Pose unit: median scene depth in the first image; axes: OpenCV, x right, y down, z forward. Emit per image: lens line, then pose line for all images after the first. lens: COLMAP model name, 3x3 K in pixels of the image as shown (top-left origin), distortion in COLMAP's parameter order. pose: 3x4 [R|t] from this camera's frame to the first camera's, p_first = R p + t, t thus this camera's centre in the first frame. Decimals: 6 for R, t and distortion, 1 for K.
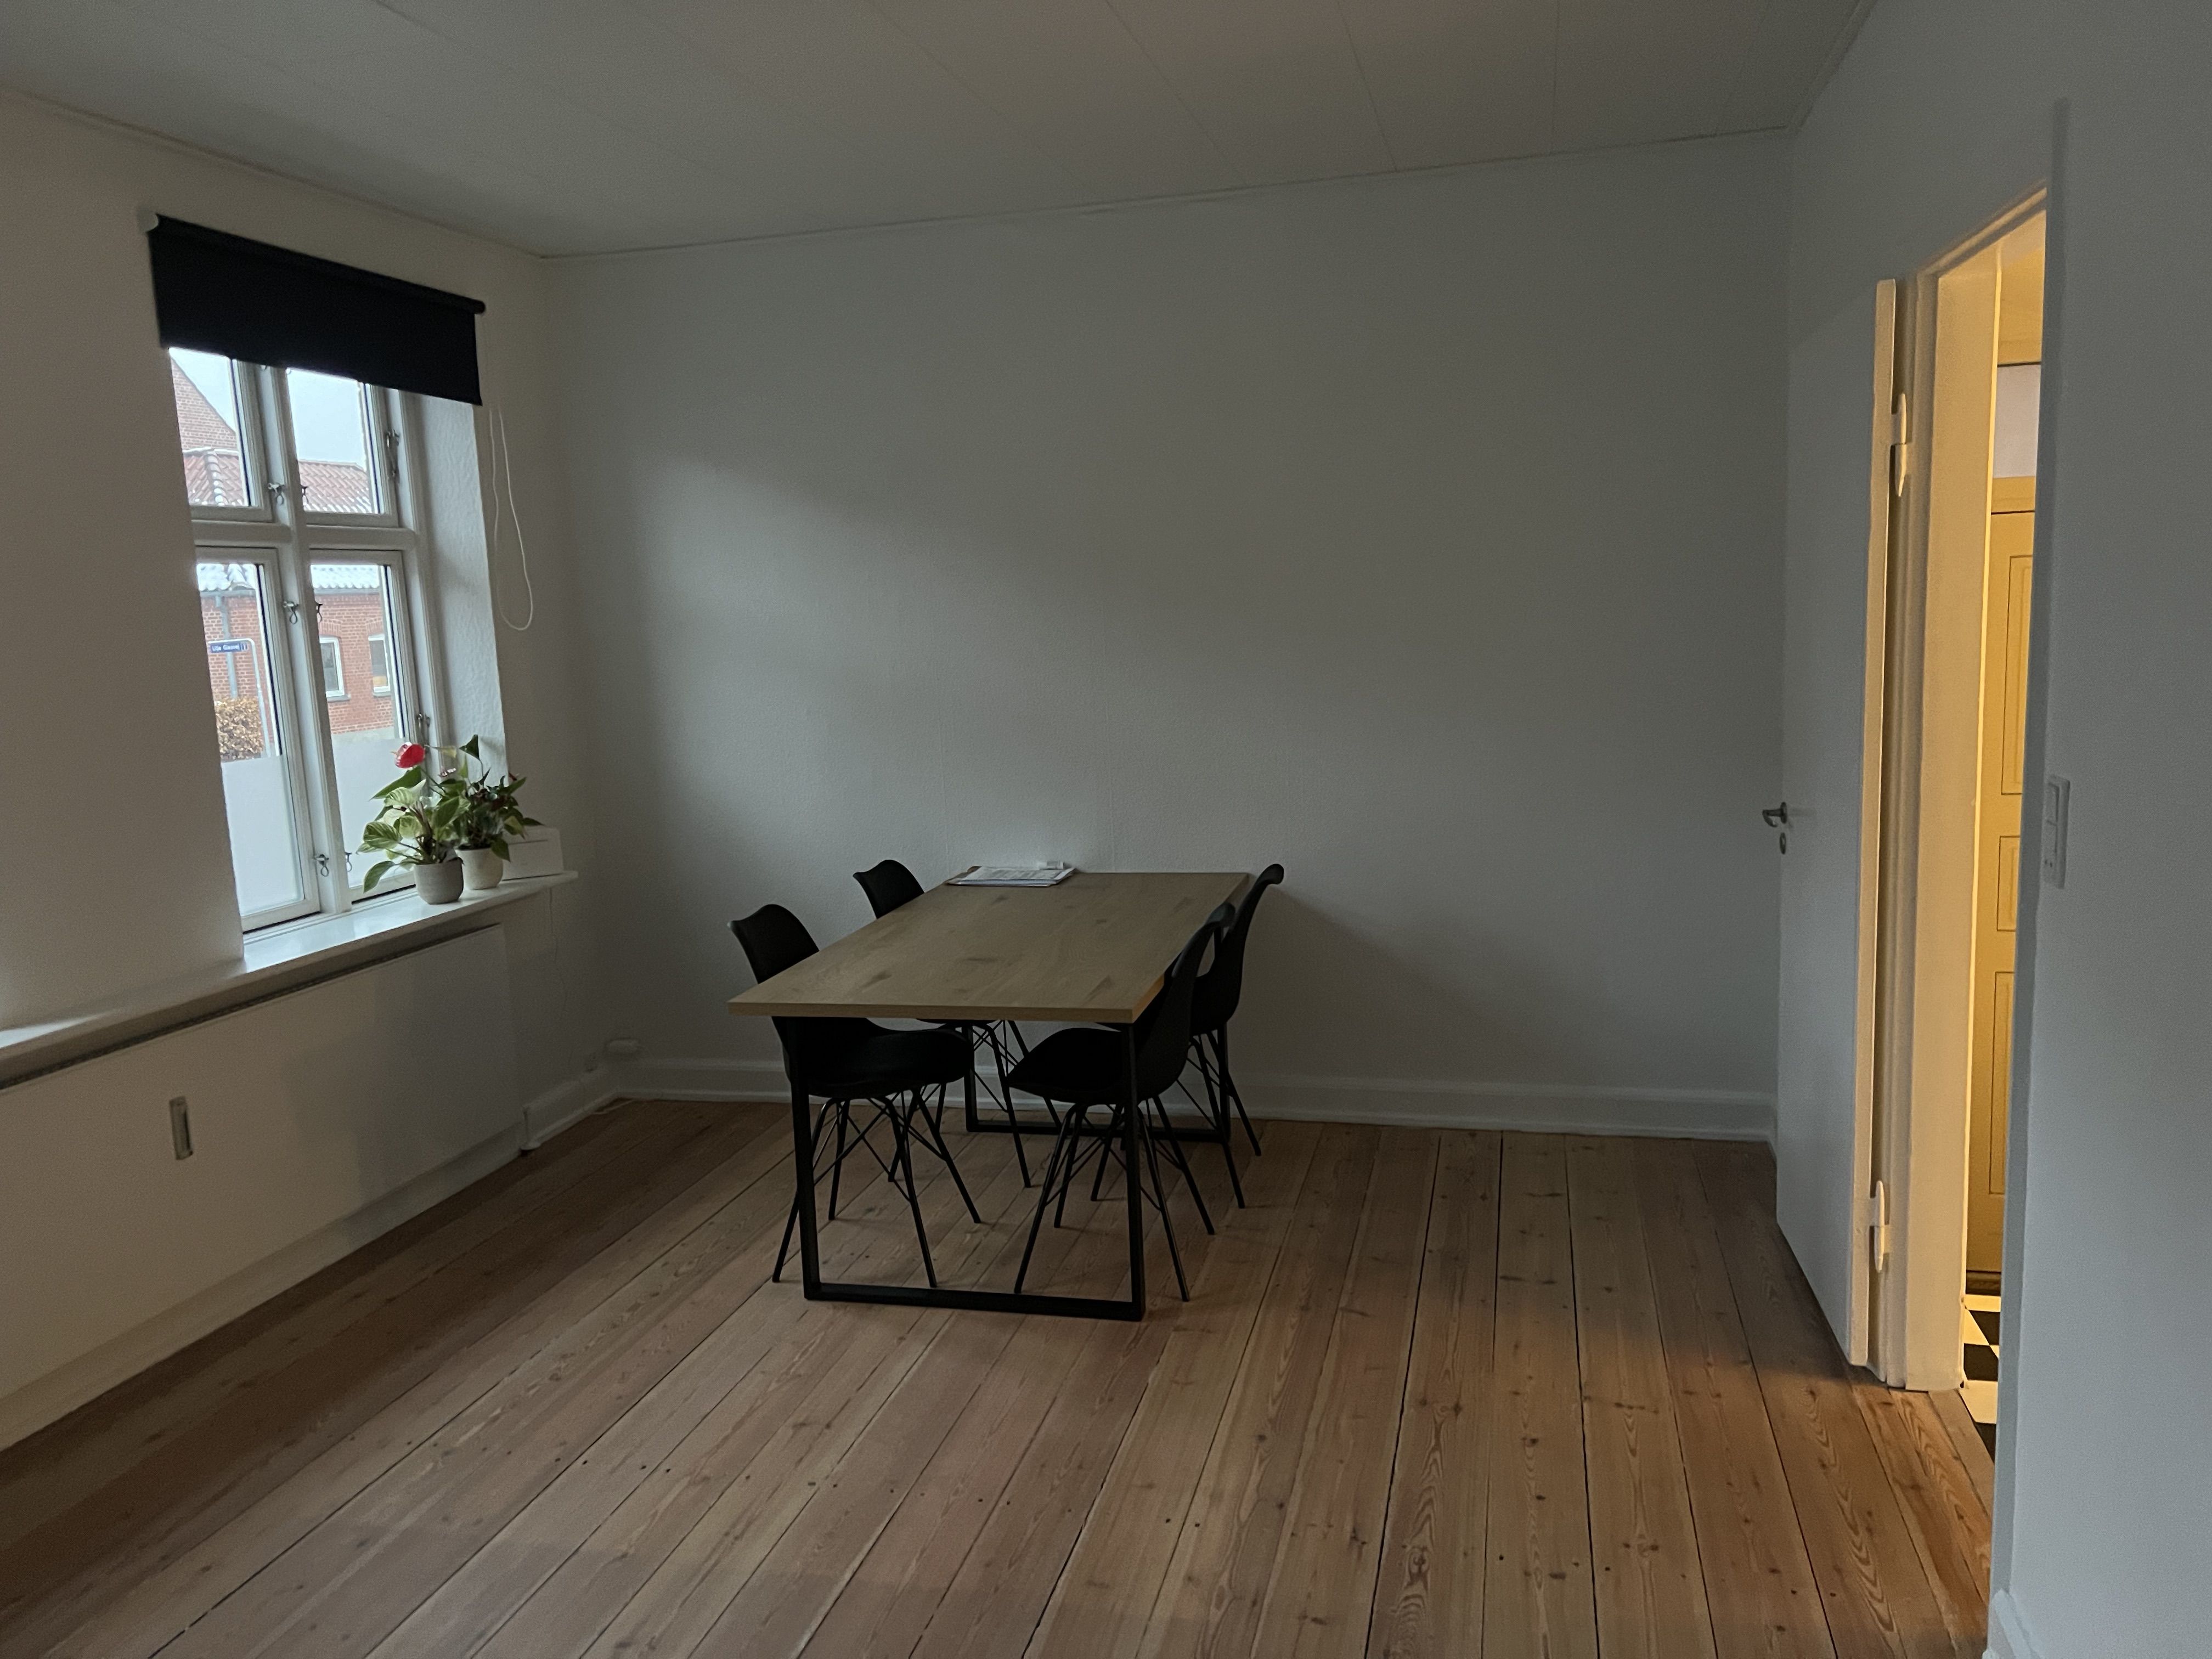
lens RADIAL K [[1608.0, 0, 1106.0], [0, 1608.0, 829.5], [0, 0, 1]] dist [0.002287, 0.005326]
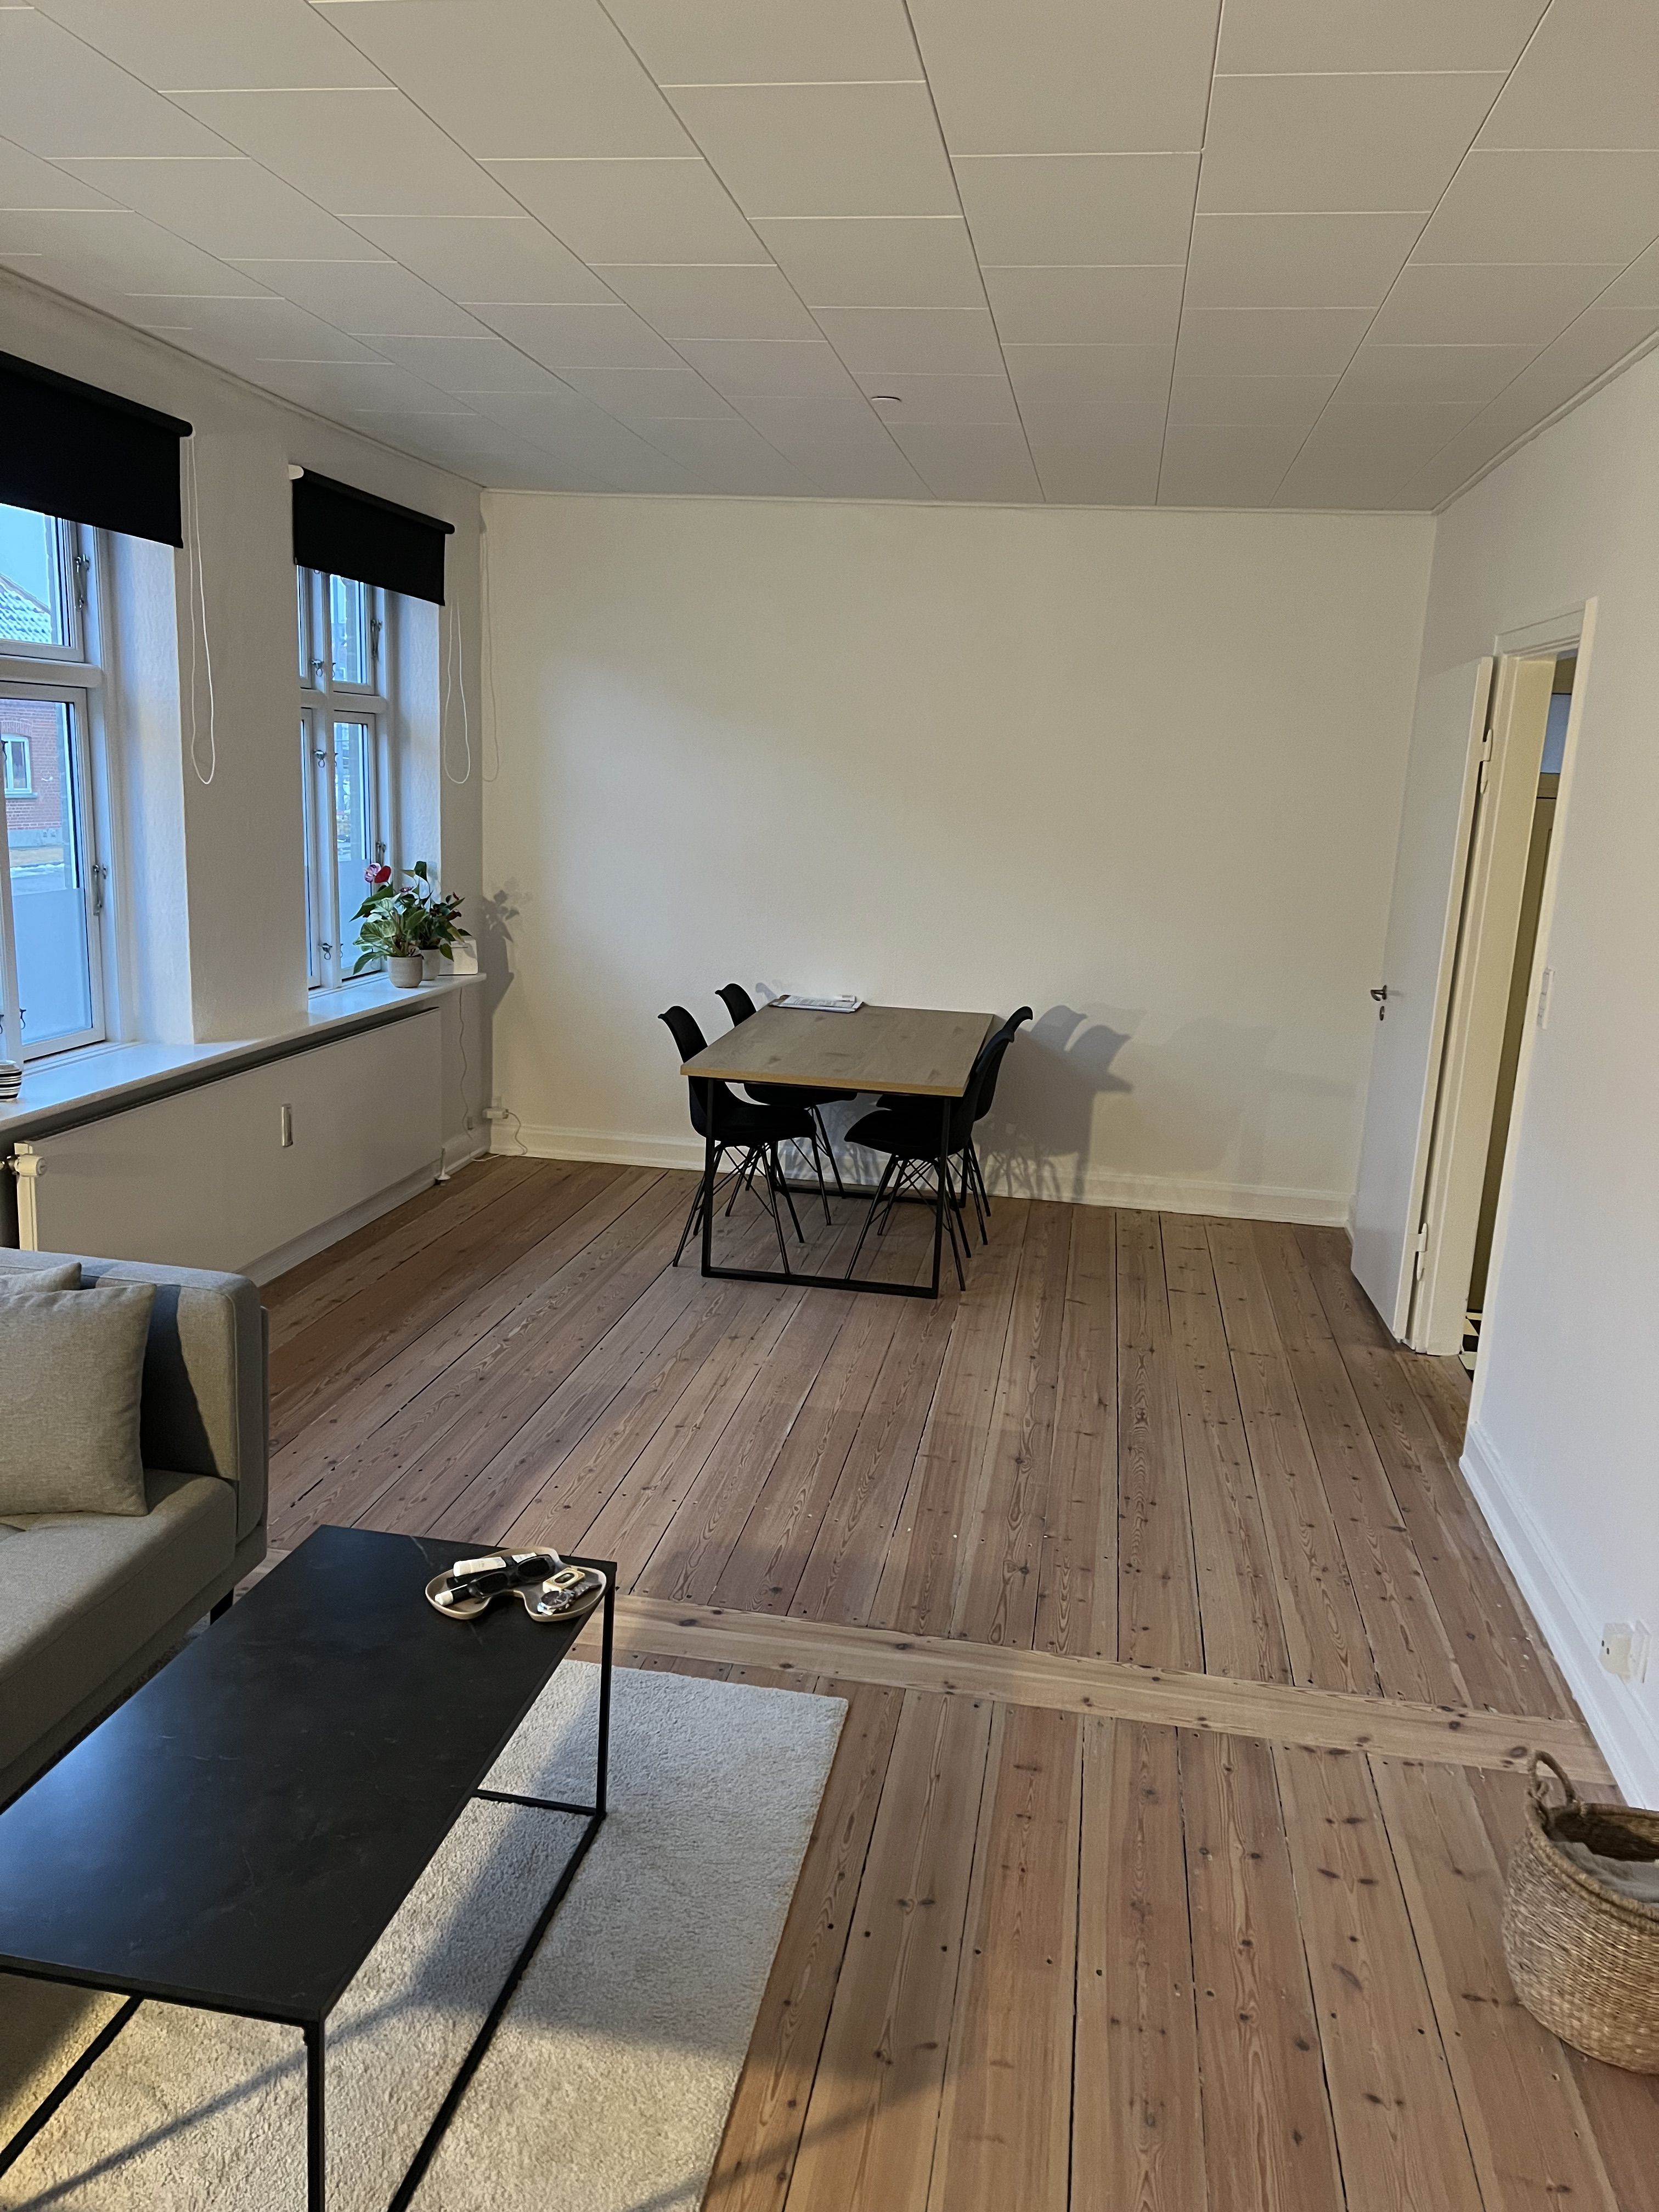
lens RADIAL K [[1607.5, 0, 829.5], [0, 1607.5, 1106.0], [0, 0, 1]] dist [0.067057, -0.042997]
pose [[0.992337, 0.072668, 0.099937, -0.238538], [-0.078882, 0.995095, 0.059697, 0.044525], [-0.095108, -0.067123, 0.993201, -0.464570]]
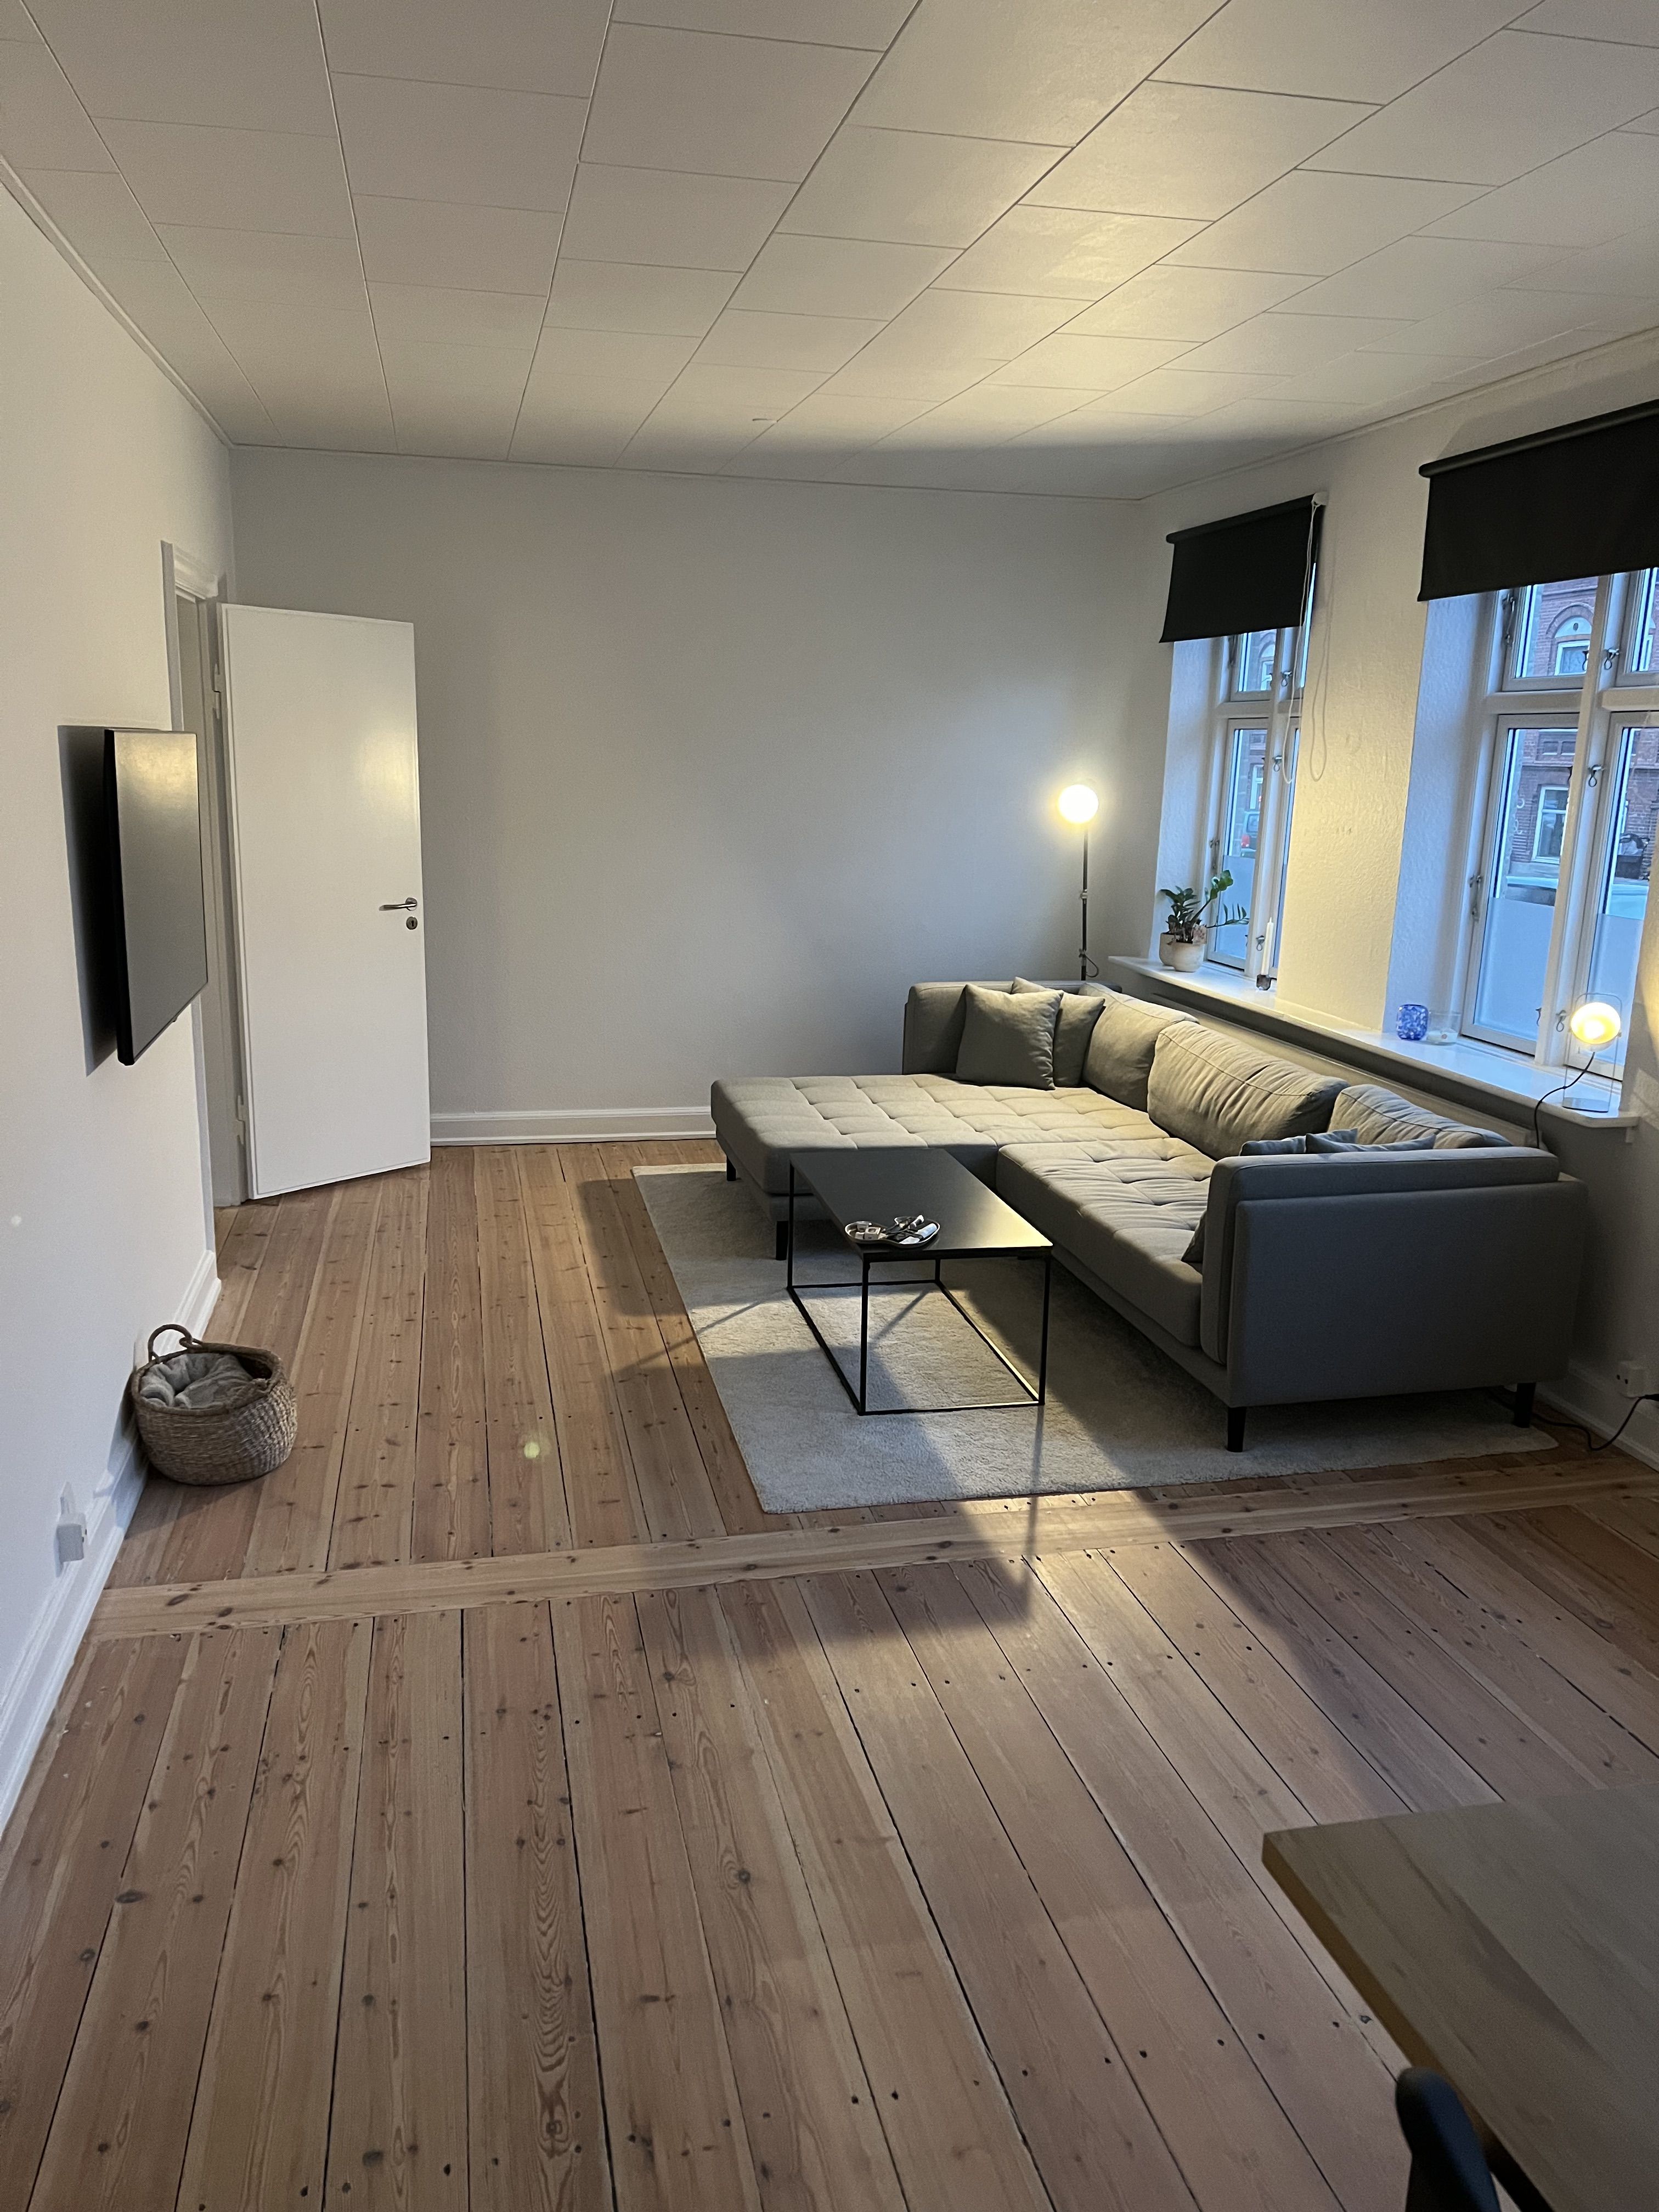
lens RADIAL K [[1607.5, 0, 829.5], [0, 1607.5, 1106.0], [0, 0, 1]] dist [0.067057, -0.042997]
pose [[-0.885435, 0.127566, -0.446914, 0.272172], [-0.053052, 0.927567, 0.369871, -0.216583], [0.461726, 0.351207, -0.814532, 1.135113]]
